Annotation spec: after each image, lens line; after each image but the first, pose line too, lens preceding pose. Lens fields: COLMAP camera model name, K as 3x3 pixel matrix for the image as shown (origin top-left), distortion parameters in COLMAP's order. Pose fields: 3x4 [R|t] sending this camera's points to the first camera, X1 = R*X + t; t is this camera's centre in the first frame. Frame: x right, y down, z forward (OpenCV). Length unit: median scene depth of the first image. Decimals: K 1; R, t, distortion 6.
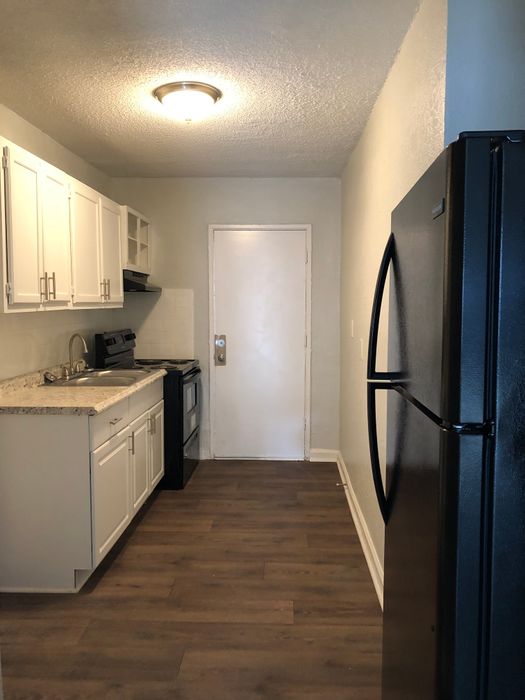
lens RADIAL K [[555.6, 0, 262.5], [0, 555.6, 350.0], [0, 0, 1]] dist [0.006762, -0.002826]
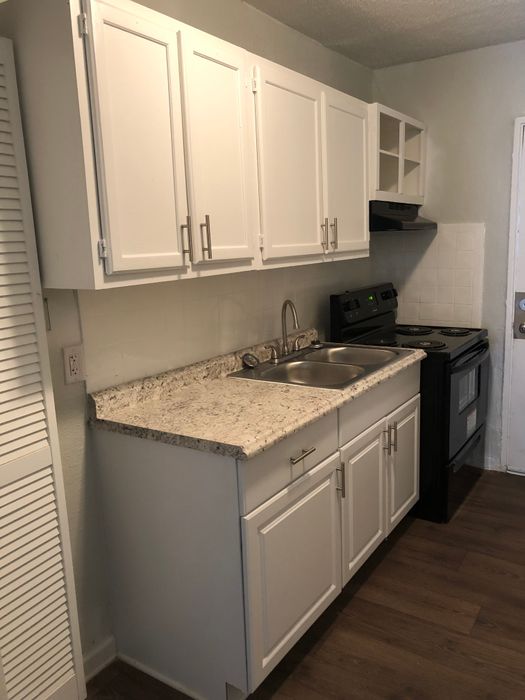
lens RADIAL K [[555.6, 0, 262.5], [0, 555.6, 350.0], [0, 0, 1]] dist [0.006762, -0.002826]
pose [[0.849912, 0.065086, -0.522890, 0.009314], [-0.003186, 0.992959, 0.118418, -0.046281], [0.526915, -0.098979, 0.844135, 0.359676]]
